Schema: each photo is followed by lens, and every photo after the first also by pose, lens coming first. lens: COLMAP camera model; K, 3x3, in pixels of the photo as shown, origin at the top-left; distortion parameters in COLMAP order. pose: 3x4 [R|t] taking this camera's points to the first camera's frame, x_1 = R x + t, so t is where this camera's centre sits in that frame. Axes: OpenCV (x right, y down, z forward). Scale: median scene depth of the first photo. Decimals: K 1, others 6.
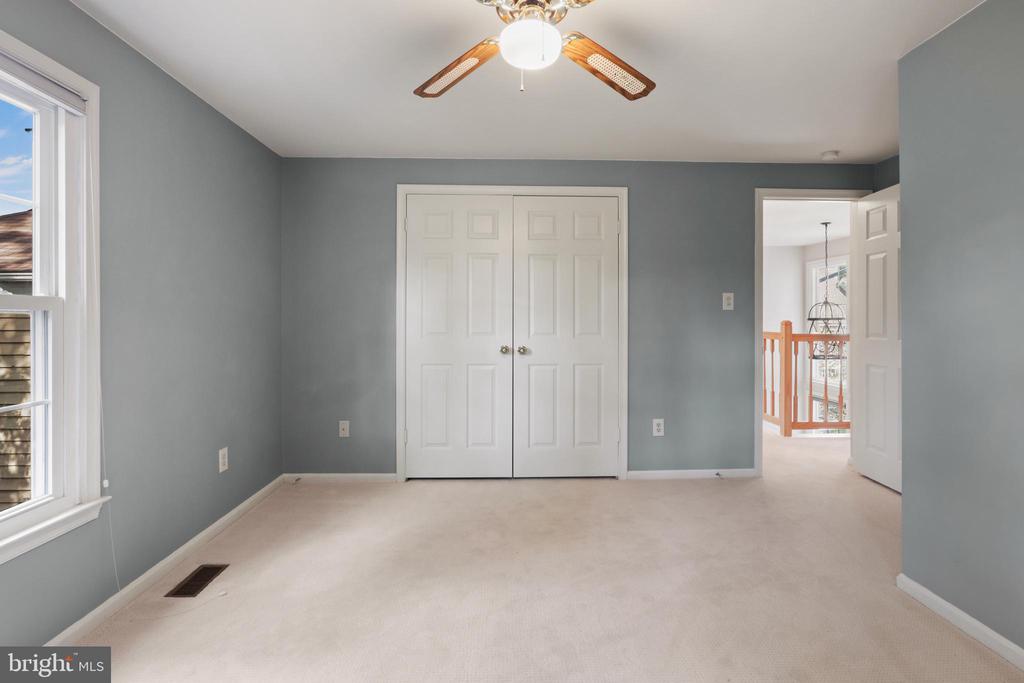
lens RADIAL K [[516.6, 0, 511.2], [0, 516.6, 319.1], [0, 0, 1]] dist [-0.027113, 0.019136]
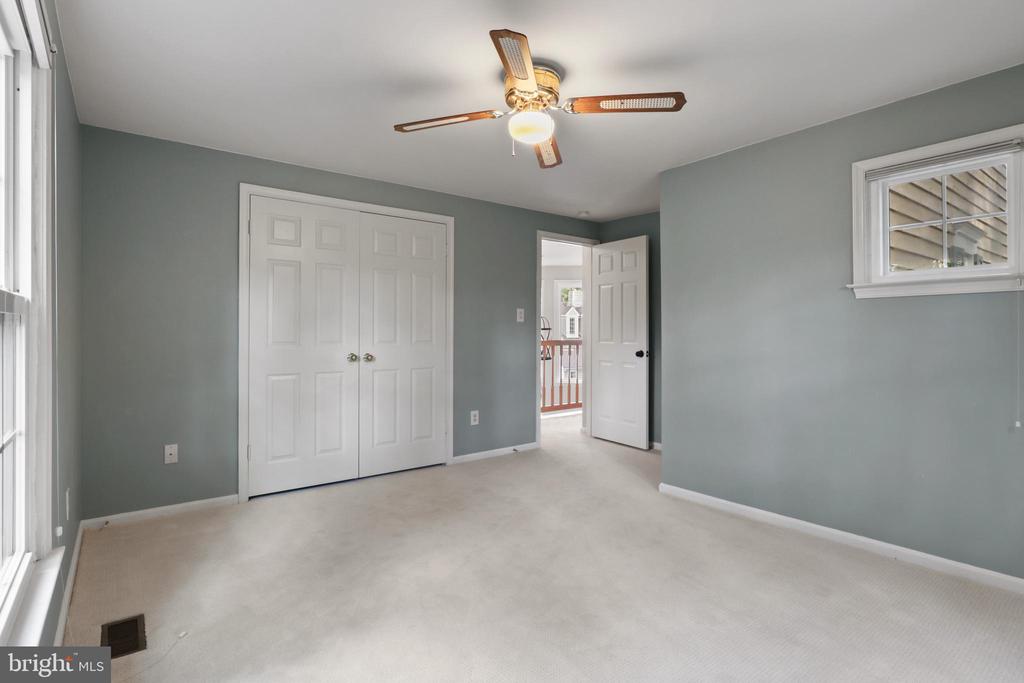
lens RADIAL K [[514.3, 0, 512.9], [0, 514.3, 326.0], [0, 0, 1]] dist [-0.025761, 0.018000]
pose [[0.808226, 0.007109, 0.588829, -0.360034], [-0.003867, 0.999970, -0.006766, 0.001579], [-0.588860, 0.003192, 0.808229, -0.034453]]
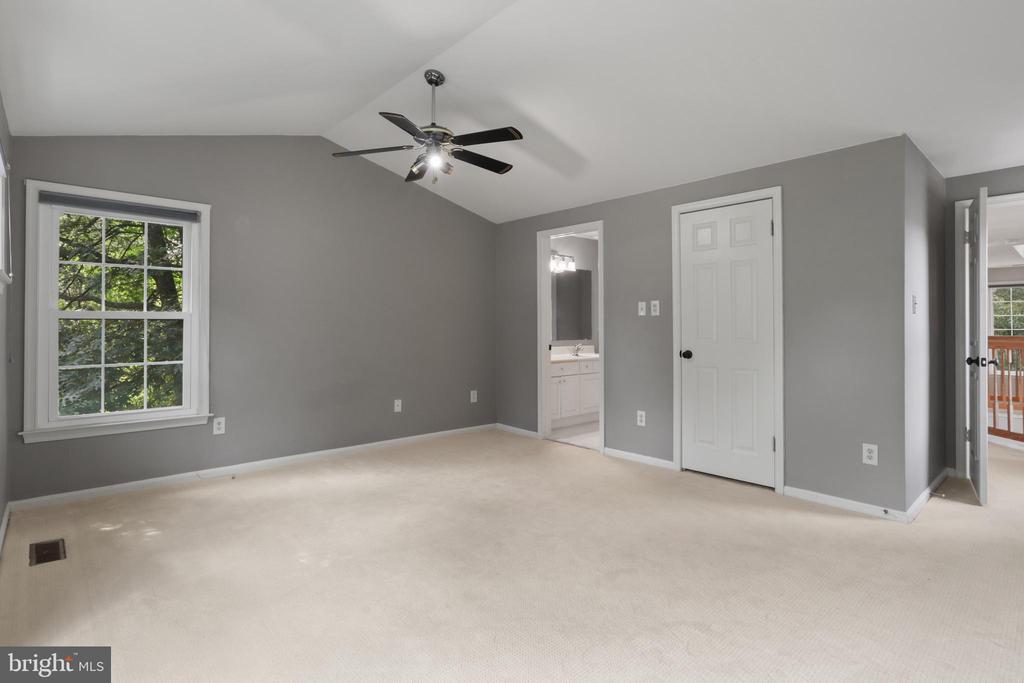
lens RADIAL K [[514.3, 0, 512.9], [0, 514.3, 326.0], [0, 0, 1]] dist [-0.025761, 0.018000]
pose [[0.634973, -0.000921, -0.772534, 1.006413], [0.001508, 0.999999, 0.000047, 0.001152], [0.772533, -0.001195, 0.634973, 0.039713]]
